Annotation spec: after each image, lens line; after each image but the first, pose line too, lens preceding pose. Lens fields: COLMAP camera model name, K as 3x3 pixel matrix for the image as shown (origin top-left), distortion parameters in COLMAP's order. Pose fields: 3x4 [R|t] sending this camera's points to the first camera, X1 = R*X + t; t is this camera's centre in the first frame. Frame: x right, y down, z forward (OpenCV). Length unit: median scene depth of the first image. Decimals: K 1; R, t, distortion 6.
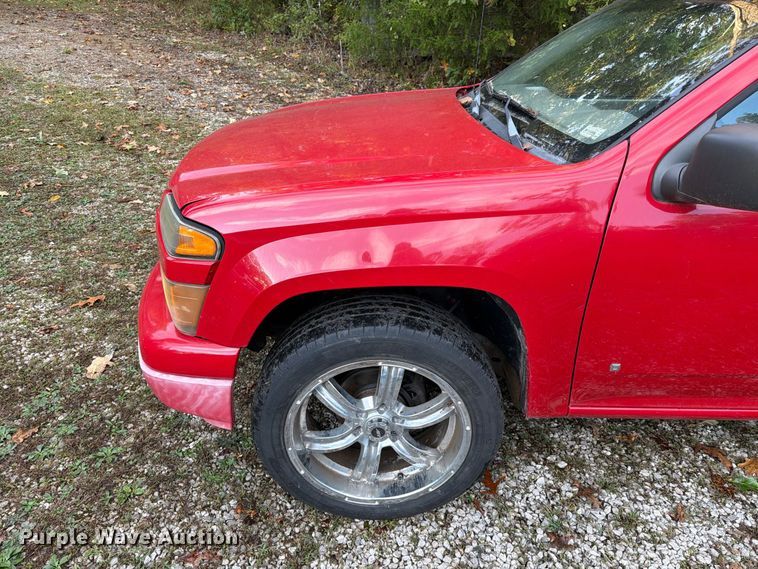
lens RADIAL K [[546.0, 0, 375.9], [0, 546.0, 286.3], [0, 0, 1]] dist [0.007953, -0.008885]
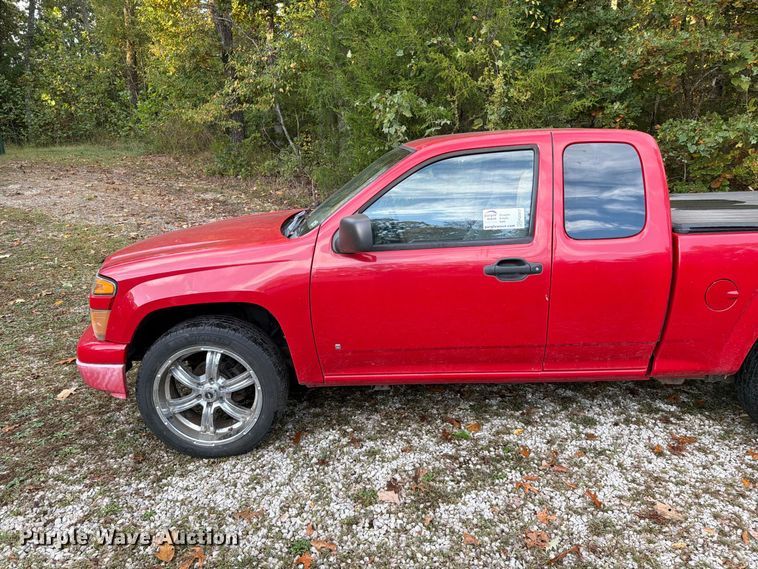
lens RADIAL K [[546.0, 0, 381.7], [0, 546.0, 285.2], [0, 0, 1]] dist [0.007953, -0.008885]
pose [[0.998739, -0.045699, -0.020788, 0.527097], [0.039936, 0.974075, -0.222673, 0.293533], [0.030425, 0.221562, 0.974672, -0.652490]]
